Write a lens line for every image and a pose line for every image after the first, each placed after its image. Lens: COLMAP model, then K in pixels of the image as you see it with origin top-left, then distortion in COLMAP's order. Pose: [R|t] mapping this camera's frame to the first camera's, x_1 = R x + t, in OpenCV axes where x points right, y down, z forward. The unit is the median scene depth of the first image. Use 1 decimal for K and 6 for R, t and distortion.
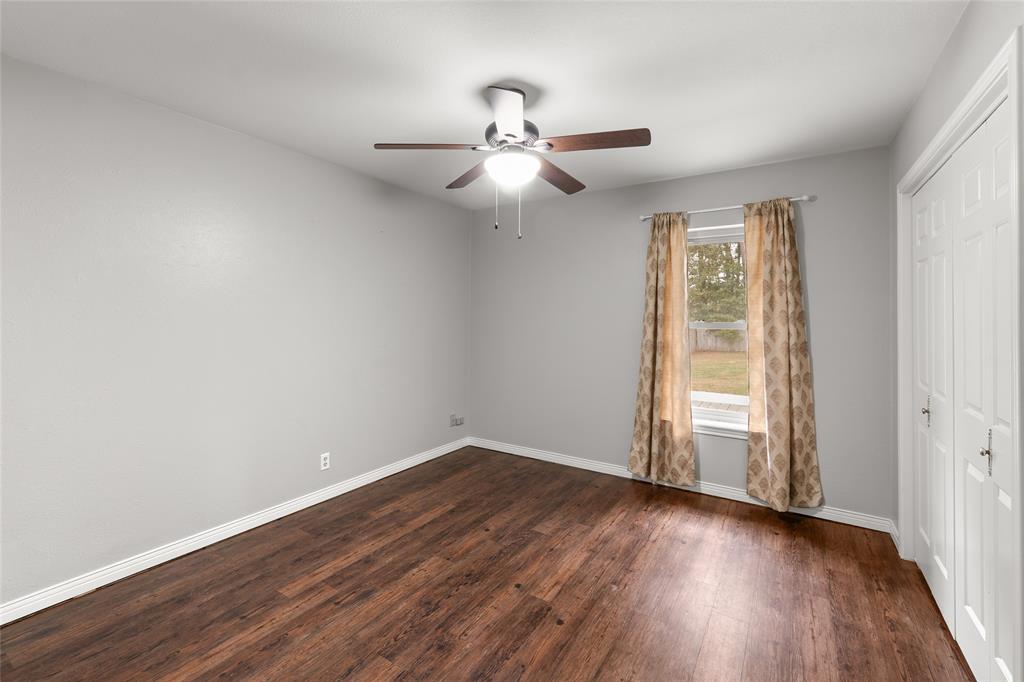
lens RADIAL K [[438.1, 0, 507.9], [0, 438.1, 322.4], [0, 0, 1]] dist [0.001121, 0.000096]
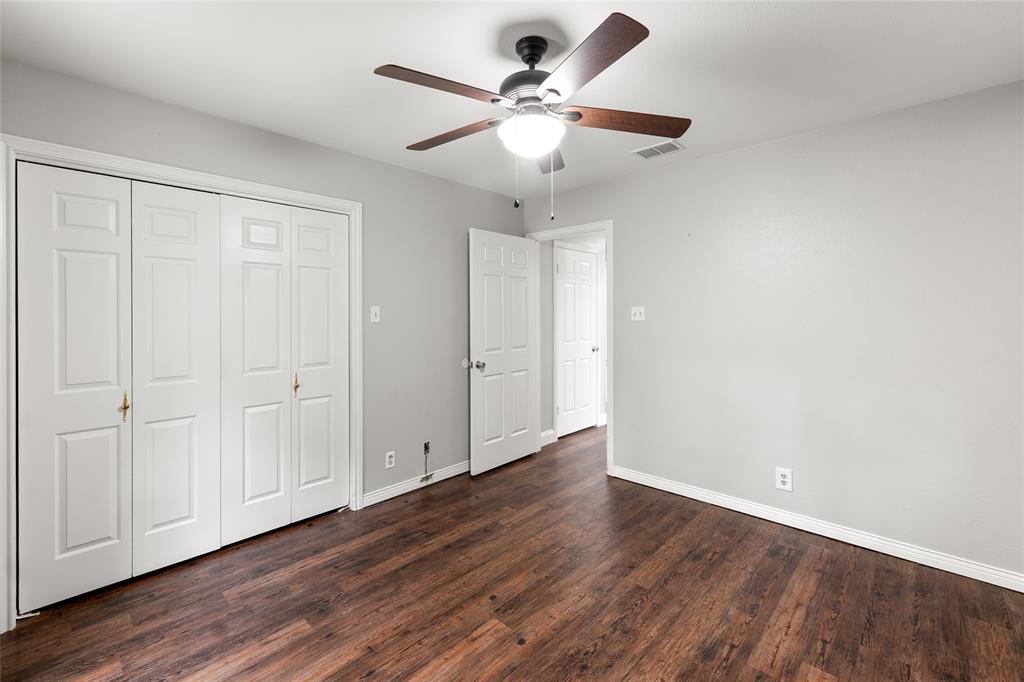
lens RADIAL K [[438.1, 0, 507.9], [0, 438.1, 322.4], [0, 0, 1]] dist [0.001121, 0.000096]
pose [[-0.982050, -0.007662, 0.188465, -0.110249], [-0.002334, 0.999592, 0.028477, -0.024517], [-0.188606, 0.027526, -0.981667, 1.932763]]
